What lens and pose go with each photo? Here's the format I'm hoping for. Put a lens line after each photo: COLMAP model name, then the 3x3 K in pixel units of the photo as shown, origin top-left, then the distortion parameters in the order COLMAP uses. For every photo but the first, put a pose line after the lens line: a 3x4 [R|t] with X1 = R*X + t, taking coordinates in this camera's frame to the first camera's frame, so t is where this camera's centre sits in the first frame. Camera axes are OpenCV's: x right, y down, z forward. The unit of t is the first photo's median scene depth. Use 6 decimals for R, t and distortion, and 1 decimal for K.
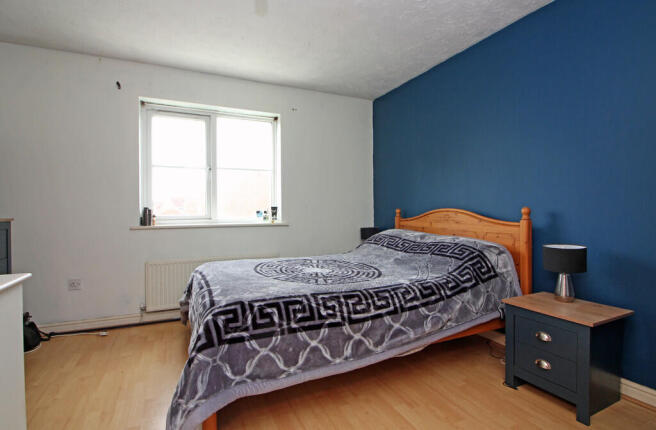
lens RADIAL K [[320.8, 0, 328.4], [0, 320.8, 216.9], [0, 0, 1]] dist [-0.004099, -0.000241]
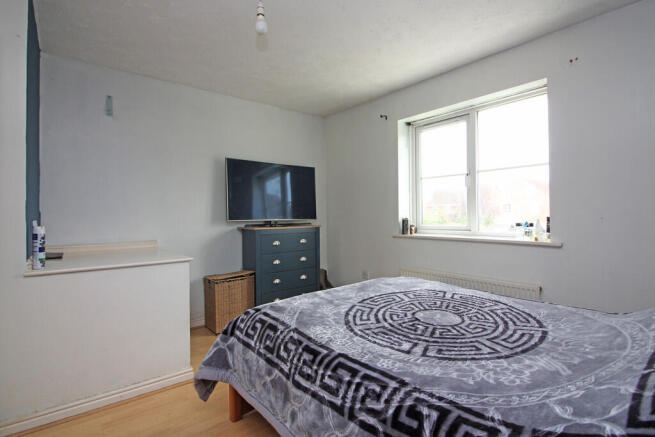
lens RADIAL K [[323.8, 0, 327.4], [0, 323.8, 211.6], [0, 0, 1]] dist [-0.001710, -0.000117]
pose [[0.248819, -0.006639, -0.968527, 0.405306], [-0.008963, 0.999918, -0.009157, -0.036197], [0.968509, 0.010959, 0.248739, 0.420917]]
